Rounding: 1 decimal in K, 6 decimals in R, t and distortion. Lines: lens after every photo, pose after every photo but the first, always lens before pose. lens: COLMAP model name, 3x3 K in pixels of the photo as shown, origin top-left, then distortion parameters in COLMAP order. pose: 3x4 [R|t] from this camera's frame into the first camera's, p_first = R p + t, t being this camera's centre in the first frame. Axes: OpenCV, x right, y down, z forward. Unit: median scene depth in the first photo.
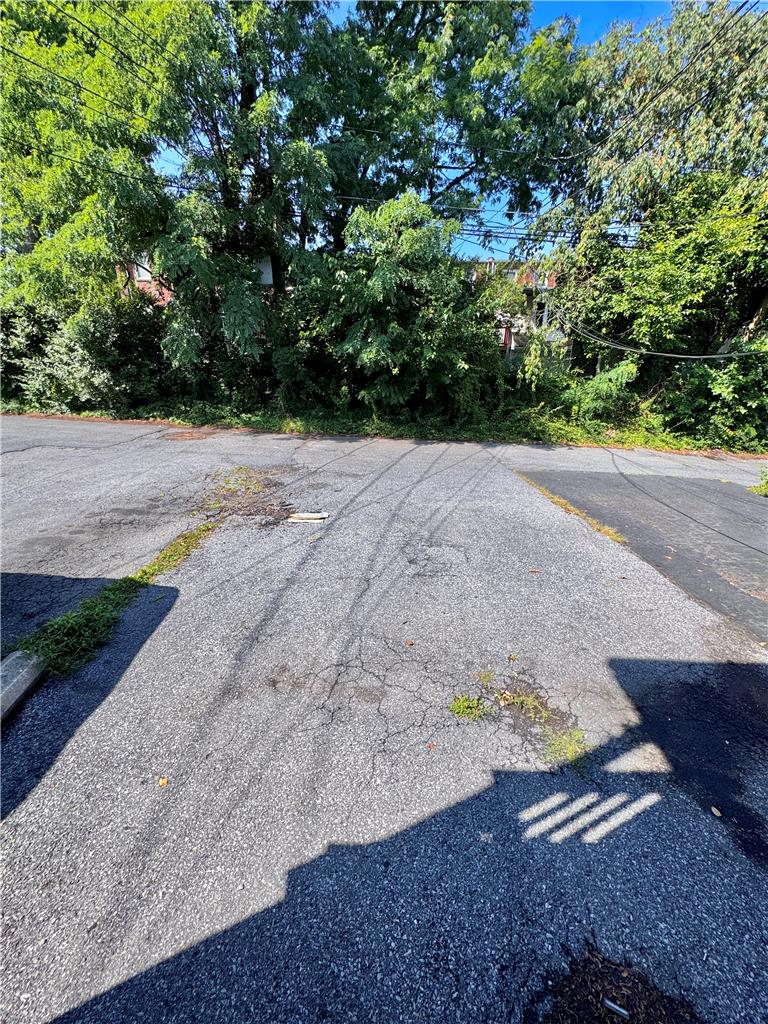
lens RADIAL K [[408.8, 0, 383.2], [0, 408.8, 516.2], [0, 0, 1]] dist [-0.005411, 0.000545]
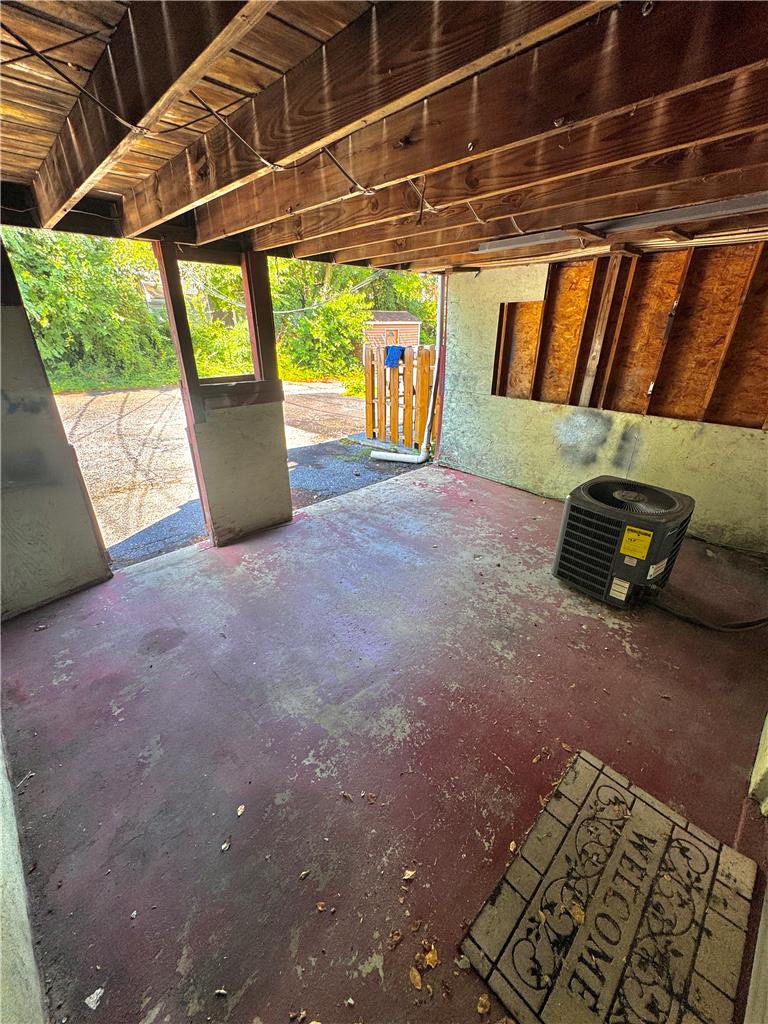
lens RADIAL K [[408.8, 0, 384.0], [0, 408.8, 511.8], [0, 0, 1]] dist [-0.005411, 0.000545]
pose [[0.713792, -0.296971, 0.634278, -0.121824], [0.239775, 0.954541, 0.177086, 0.092171], [-0.658034, 0.025682, 0.752550, -0.242226]]
